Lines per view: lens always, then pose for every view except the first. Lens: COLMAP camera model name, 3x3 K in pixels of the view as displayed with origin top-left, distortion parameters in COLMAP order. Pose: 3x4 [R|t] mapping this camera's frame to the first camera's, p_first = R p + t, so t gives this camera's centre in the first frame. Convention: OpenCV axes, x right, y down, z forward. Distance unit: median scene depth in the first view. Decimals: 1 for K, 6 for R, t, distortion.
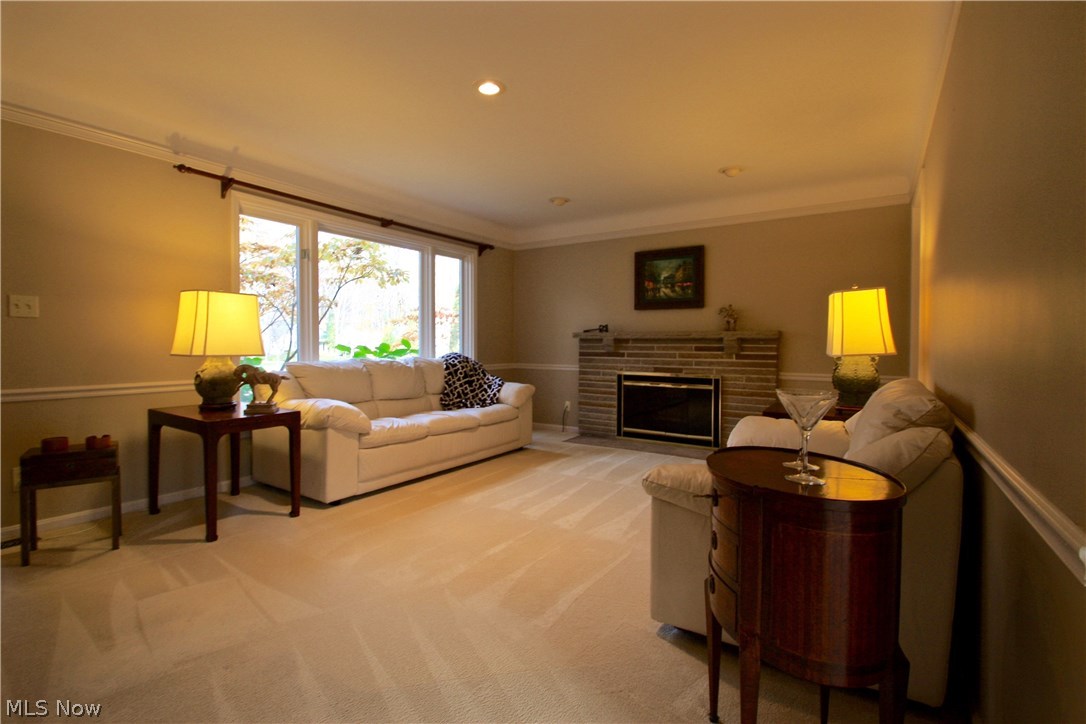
lens RADIAL K [[507.2, 0, 538.7], [0, 507.2, 348.7], [0, 0, 1]] dist [-0.004016, -0.004867]
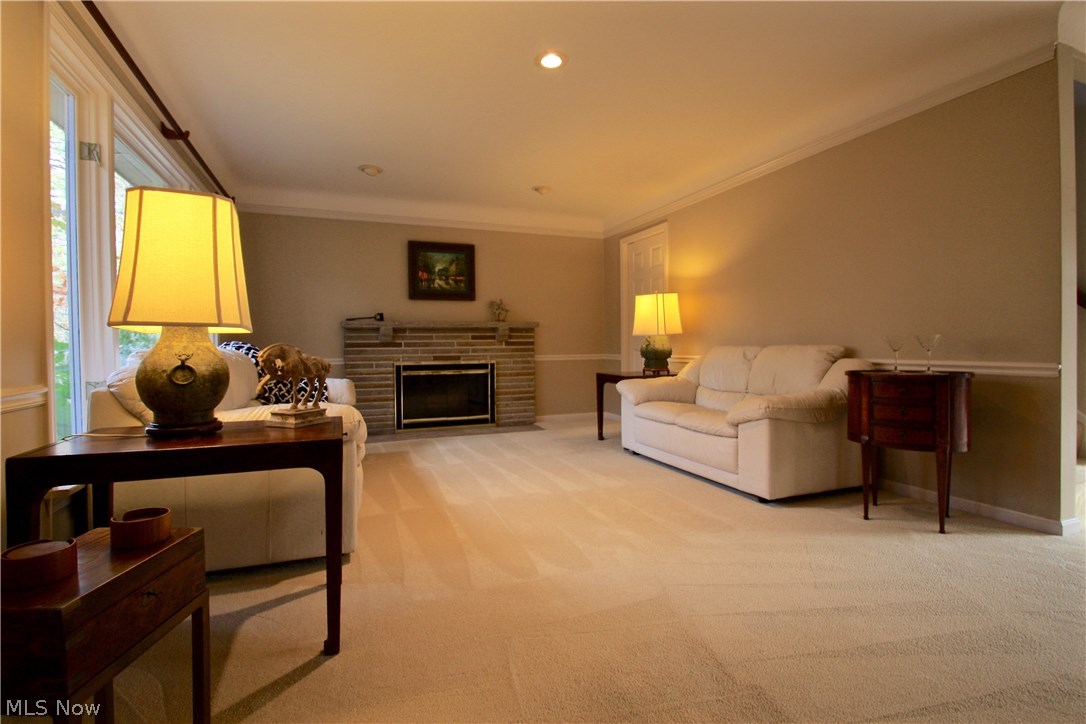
lens RADIAL K [[507.2, 0, 533.9], [0, 507.2, 349.7], [0, 0, 1]] dist [-0.004016, -0.004867]
pose [[0.564953, -0.017749, 0.824932, -0.490276], [0.021861, 0.999740, 0.006539, 0.020996], [-0.824833, 0.014340, 0.565194, 0.247522]]
